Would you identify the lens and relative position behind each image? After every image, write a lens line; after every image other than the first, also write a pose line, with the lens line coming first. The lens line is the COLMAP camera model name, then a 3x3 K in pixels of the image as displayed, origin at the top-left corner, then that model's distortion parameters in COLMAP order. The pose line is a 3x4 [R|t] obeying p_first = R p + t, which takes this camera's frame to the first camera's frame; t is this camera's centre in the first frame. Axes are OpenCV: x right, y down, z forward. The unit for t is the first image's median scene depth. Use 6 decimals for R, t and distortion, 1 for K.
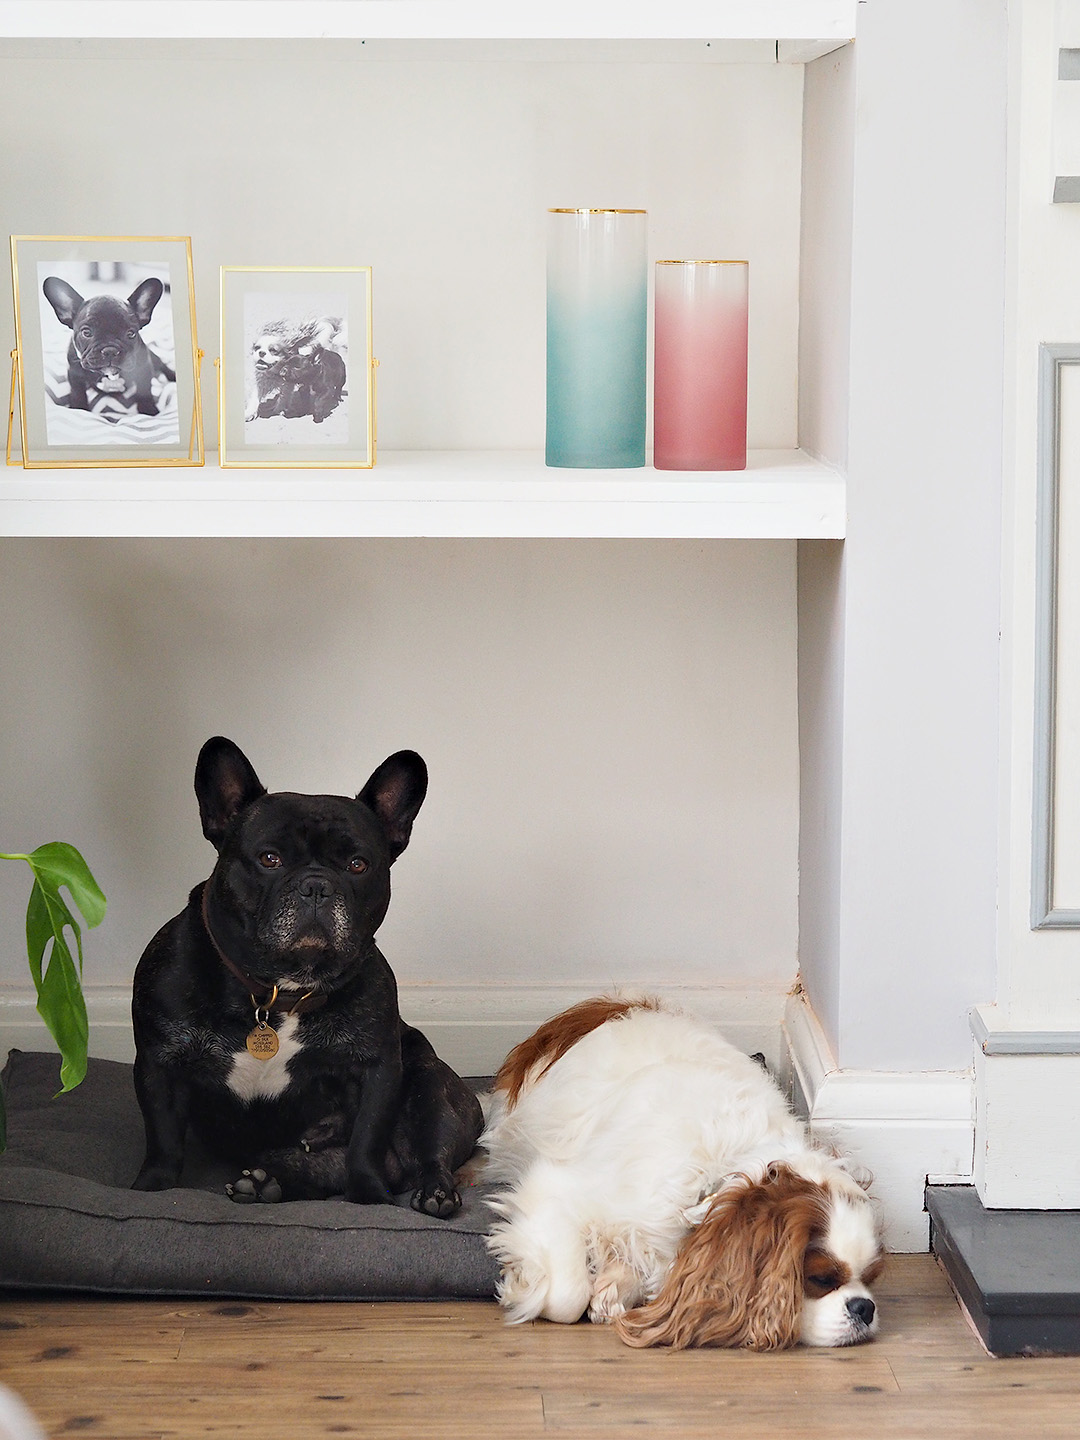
lens RADIAL K [[3931.8, 0, 536.5], [0, 3931.8, 714.9], [0, 0, 1]] dist [0.164362, 0.000000]
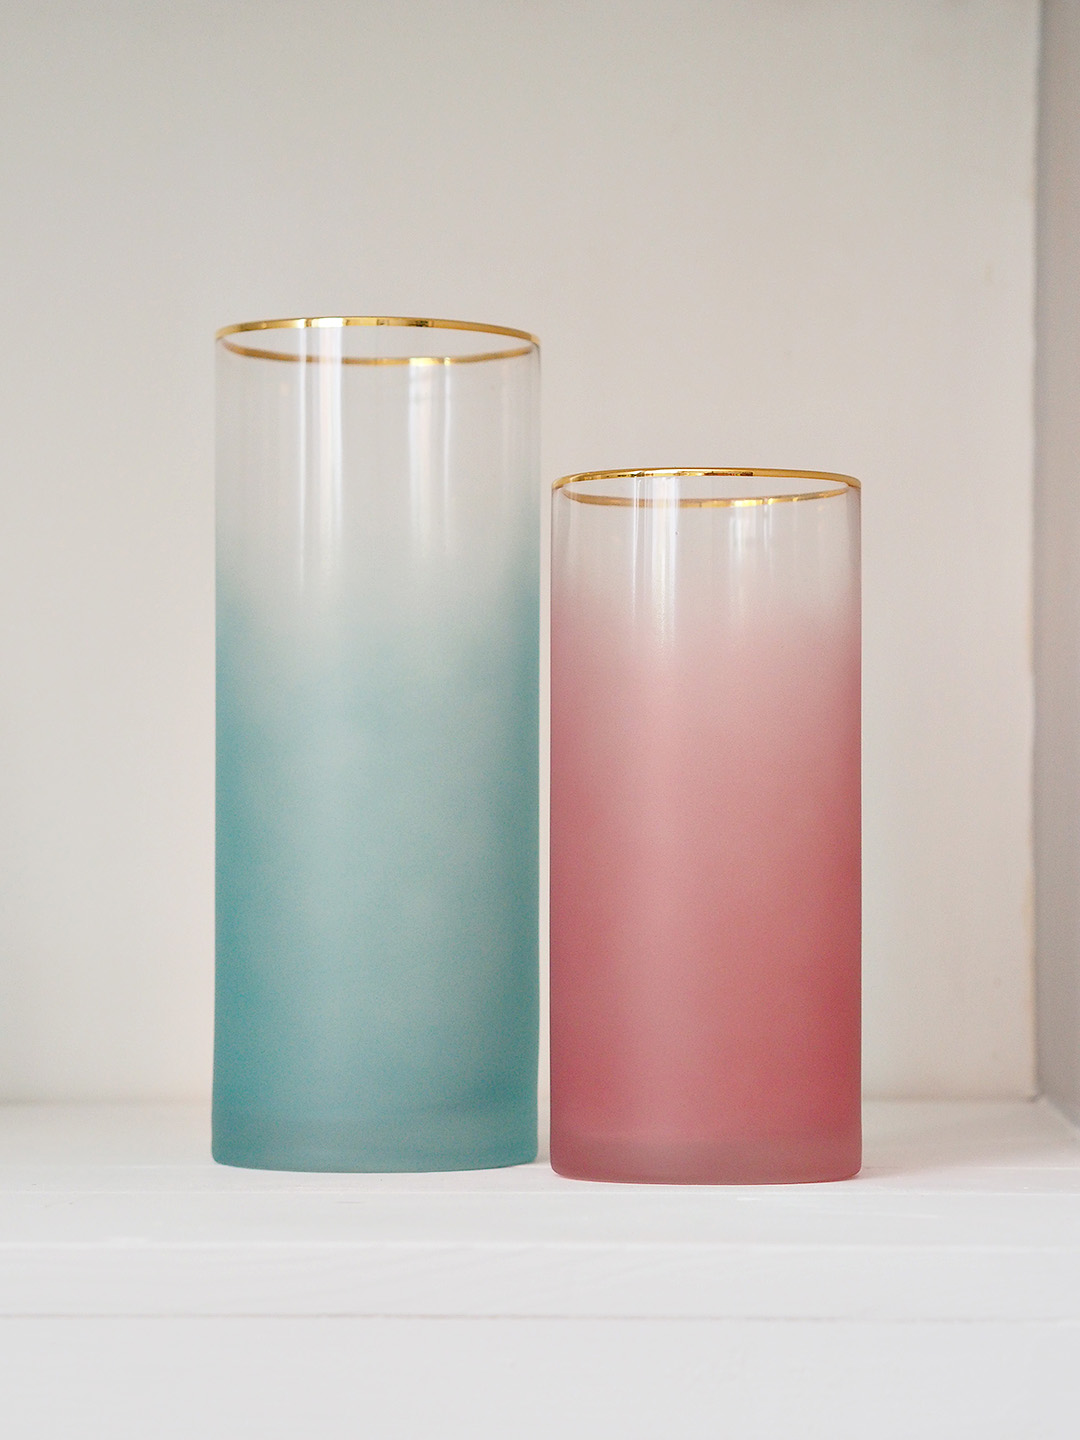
lens RADIAL K [[3931.8, 0, 538.4], [0, 3931.8, 723.1], [0, 0, 1]] dist [0.164362, 0.000000]
pose [[0.998445, -0.002398, -0.055689, 0.045667], [-0.006334, 0.987723, -0.156089, -0.049688], [0.055379, 0.156199, 0.986172, 0.702472]]
